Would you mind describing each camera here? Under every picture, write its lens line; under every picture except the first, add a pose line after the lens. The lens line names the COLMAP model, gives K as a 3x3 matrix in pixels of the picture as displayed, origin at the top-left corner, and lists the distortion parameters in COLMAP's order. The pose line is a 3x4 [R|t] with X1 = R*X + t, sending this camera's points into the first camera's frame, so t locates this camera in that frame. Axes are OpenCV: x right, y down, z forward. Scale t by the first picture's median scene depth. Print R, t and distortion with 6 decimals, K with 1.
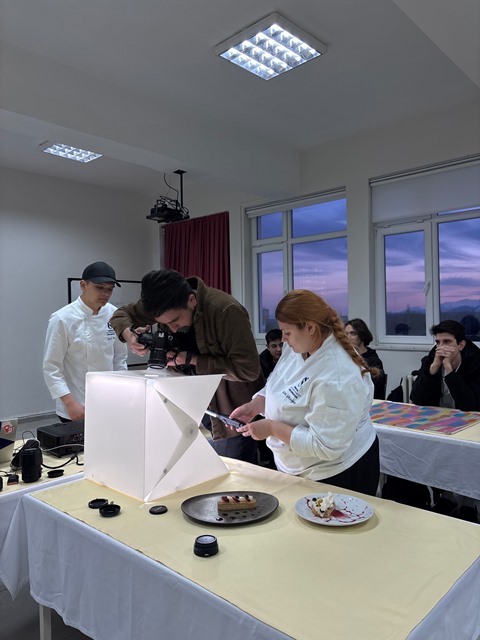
lens RADIAL K [[484.0, 0, 240.0], [0, 484.0, 320.0], [0, 0, 1]] dist [0.044160, -0.044080]
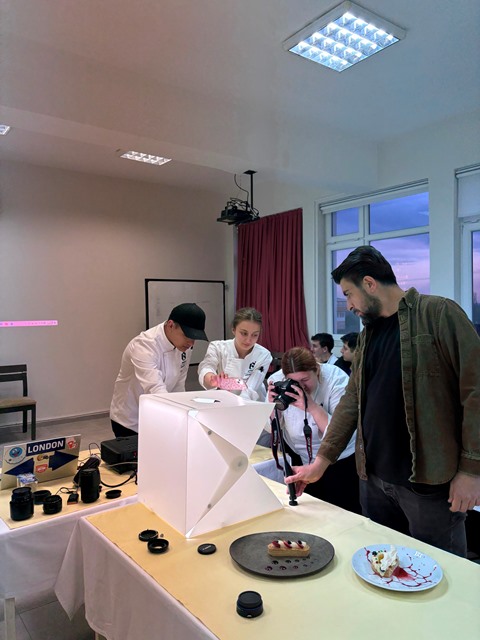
lens RADIAL K [[484.0, 0, 240.0], [0, 484.0, 320.0], [0, 0, 1]] dist [0.044160, -0.044080]
pose [[0.986861, 0.003541, -0.161534, 0.035208], [-0.000522, 0.999824, 0.018730, -0.054802], [0.161572, -0.018399, 0.986689, 0.051794]]
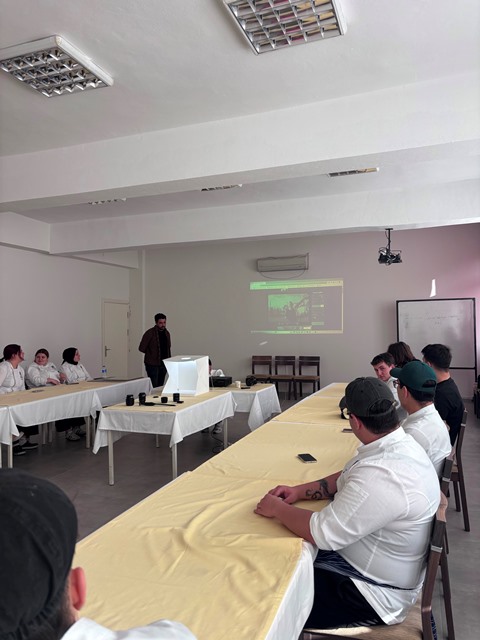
lens RADIAL K [[494.1, 0, 242.1], [0, 494.1, 320.5], [0, 0, 1]] dist [0.074998, -0.171566]
pose [[0.389393, -0.002313, -0.921069, 2.321104], [0.007353, 0.999973, 0.000598, -0.095313], [0.921043, -0.007005, 0.389399, 0.100625]]
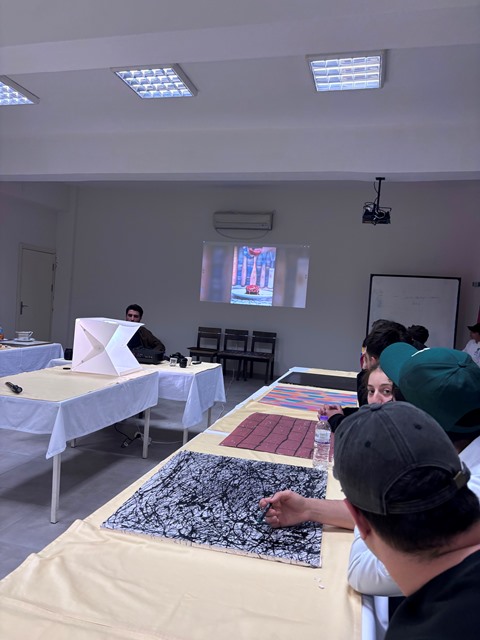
lens RADIAL K [[484.0, 0, 240.0], [0, 484.0, 320.0], [0, 0, 1]] dist [0.044160, -0.044080]
pose [[0.469726, 0.076897, -0.879457, 1.642667], [-0.071392, 0.996245, 0.048978, -0.026109], [0.879921, 0.039780, 0.473452, 0.447408]]
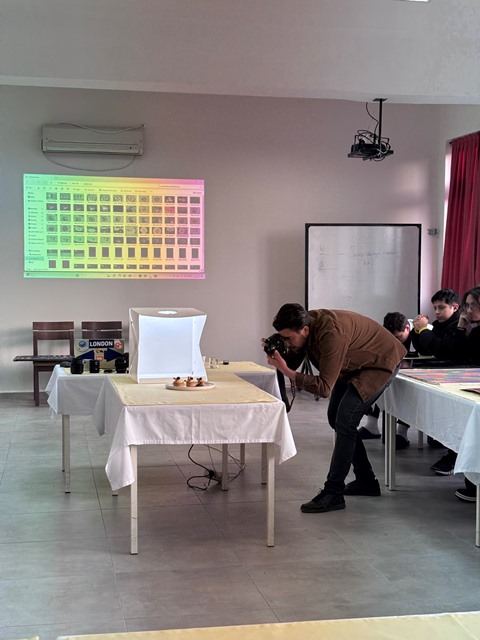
lens RADIAL K [[972.7, 0, 240.0], [0, 972.7, 320.0], [0, 0, 1]] dist [0.114565, -0.029695]
pose [[0.811586, 0.040853, -0.582802, 1.528998], [-0.015268, 0.998695, 0.048746, -0.005857], [0.584033, -0.030663, 0.811151, -1.177859]]
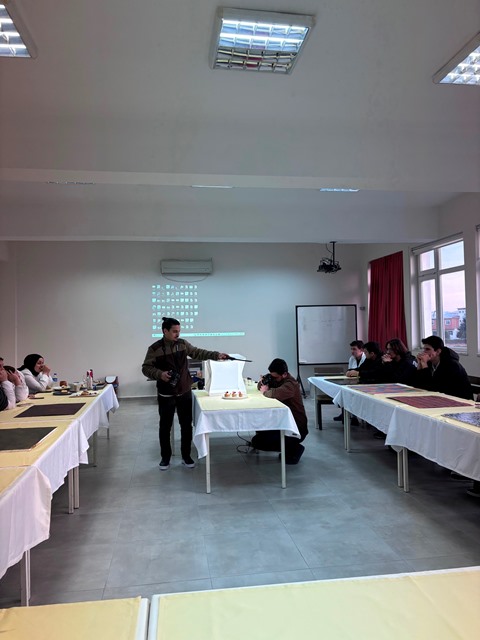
lens RADIAL K [[484.0, 0, 240.0], [0, 484.0, 320.0], [0, 0, 1]] dist [0.044160, -0.044080]
pose [[0.784247, -0.016073, -0.620240, 1.421054], [0.006947, 0.999829, -0.017126, -0.039882], [0.620410, 0.009123, 0.784225, -1.035601]]
